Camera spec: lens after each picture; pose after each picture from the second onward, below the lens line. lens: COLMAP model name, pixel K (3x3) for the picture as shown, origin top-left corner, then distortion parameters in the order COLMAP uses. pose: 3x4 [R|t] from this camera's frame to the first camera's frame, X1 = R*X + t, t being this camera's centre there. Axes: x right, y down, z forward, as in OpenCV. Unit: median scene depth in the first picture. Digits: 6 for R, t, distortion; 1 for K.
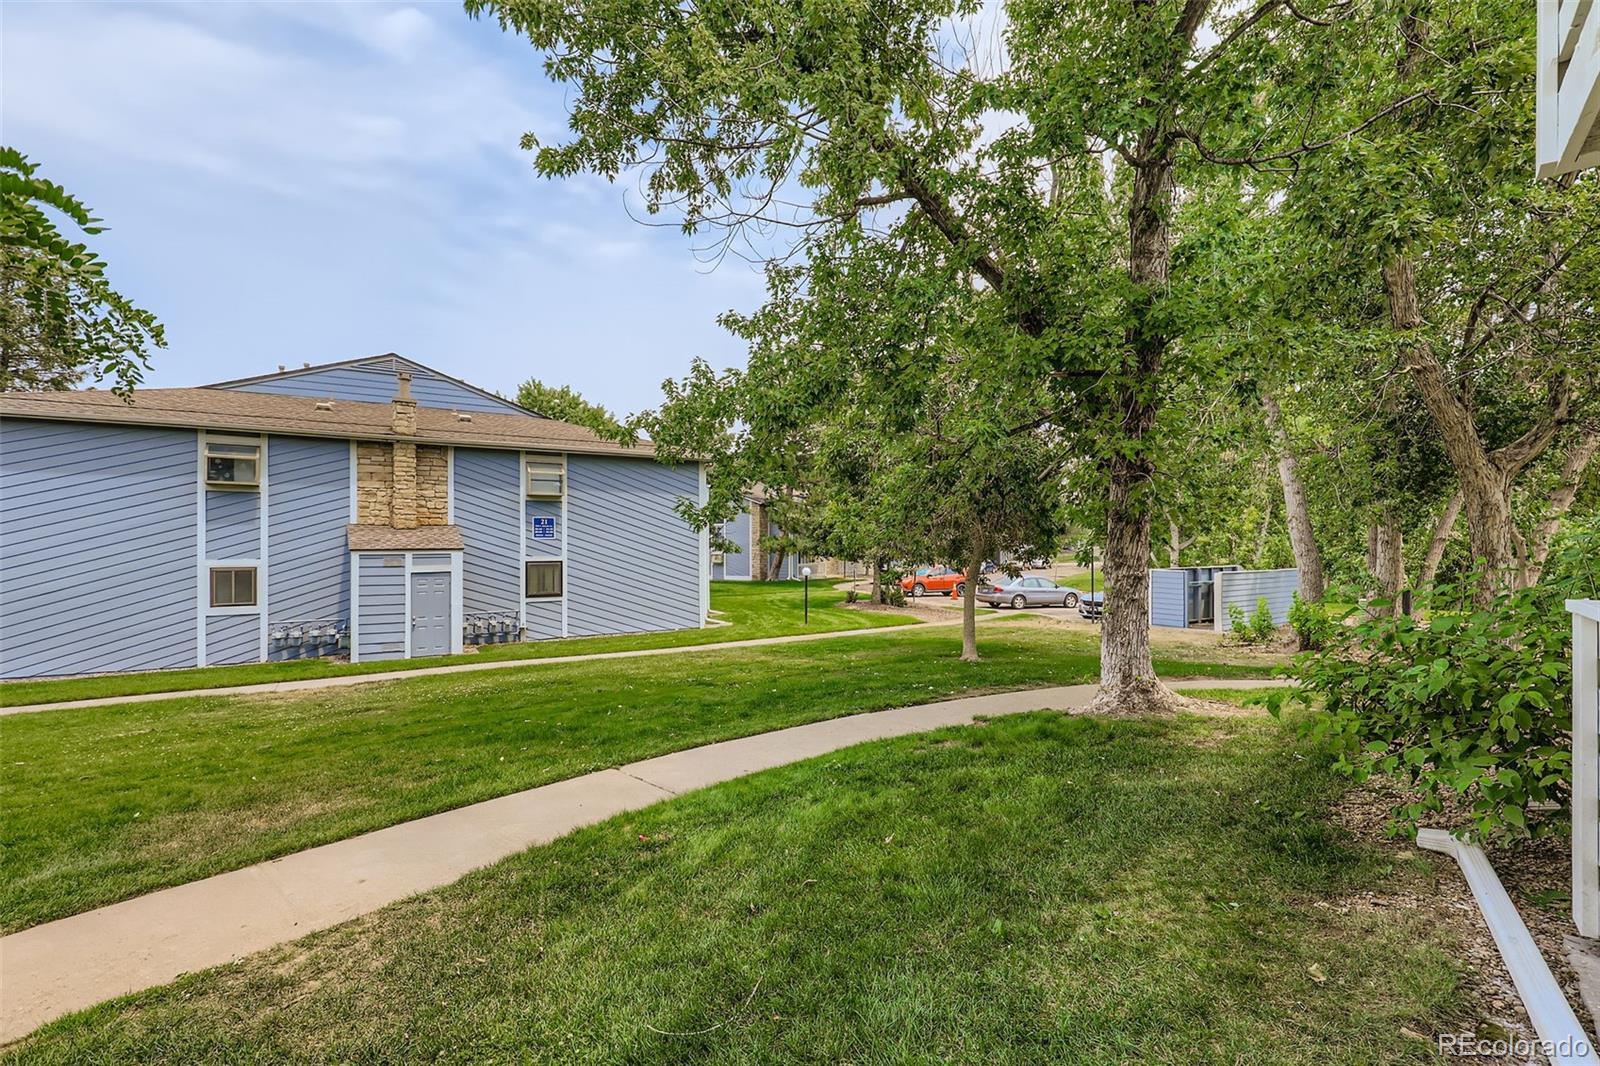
lens RADIAL K [[724.1, 0, 816.9], [0, 724.1, 540.5], [0, 0, 1]] dist [0.003478, -0.002710]
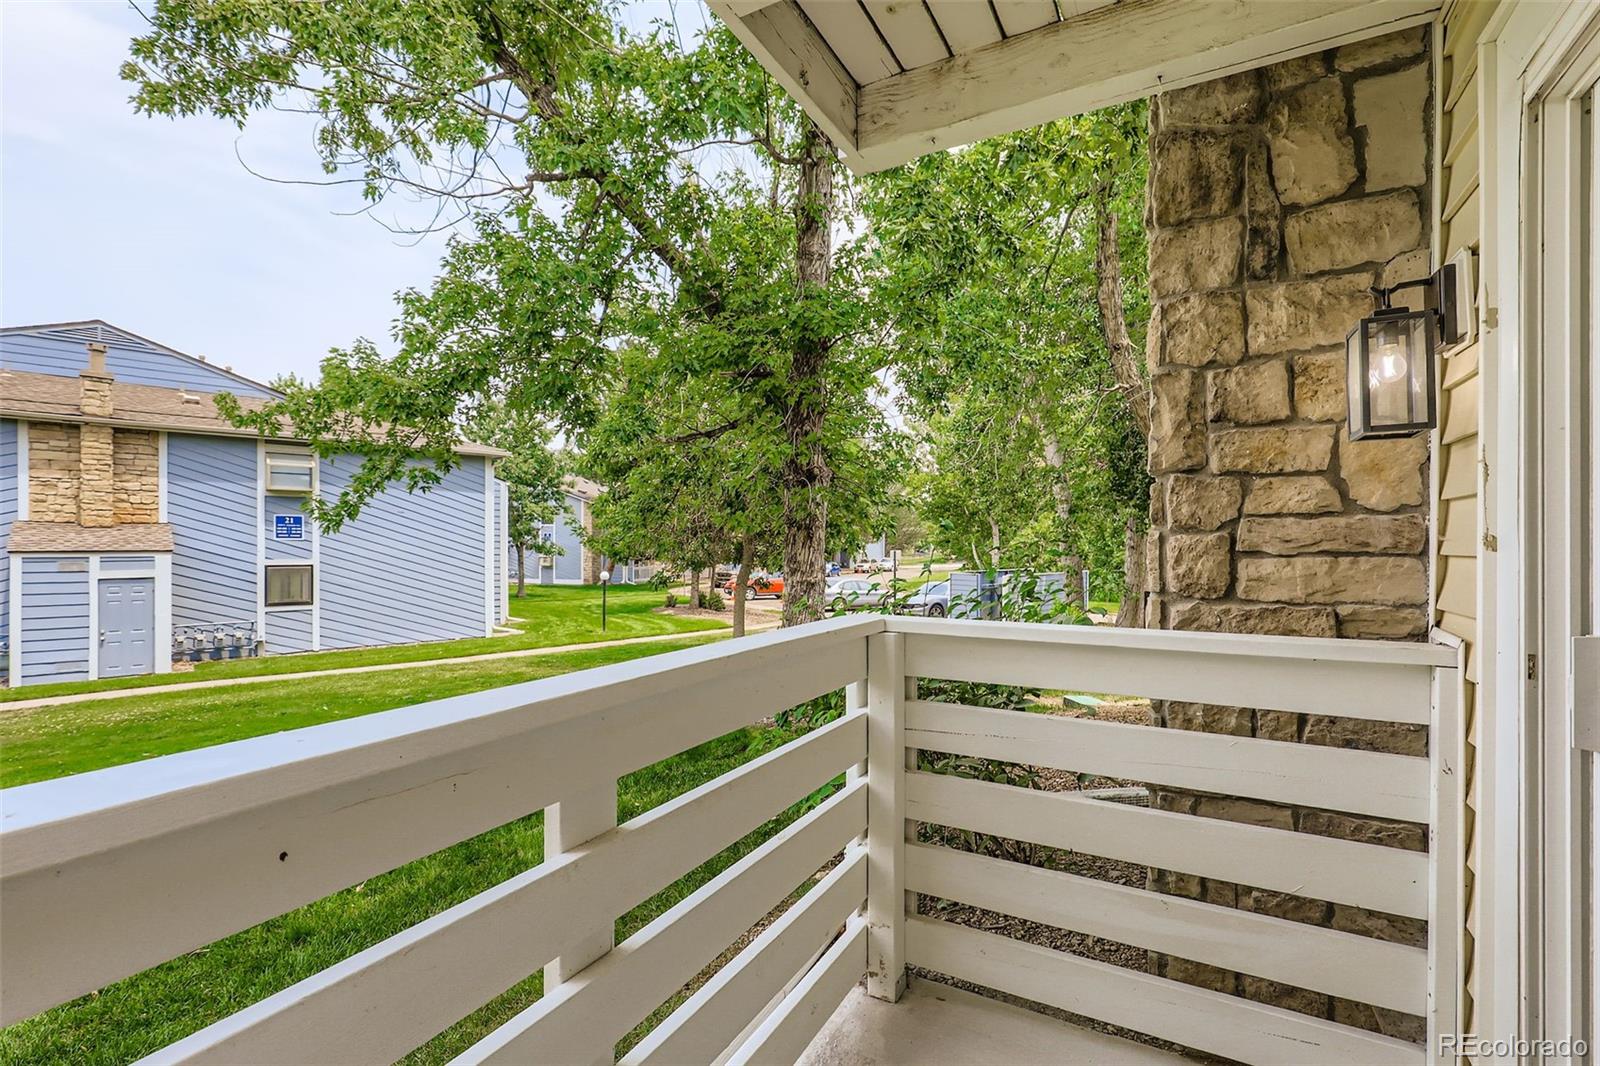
lens RADIAL K [[724.1, 0, 828.6], [0, 724.1, 546.3], [0, 0, 1]] dist [0.003478, -0.002710]
pose [[0.983348, 0.004386, 0.181681, 0.120060], [-0.005305, 0.999975, 0.004575, -0.001942], [-0.181656, -0.005463, 0.983347, 0.010155]]
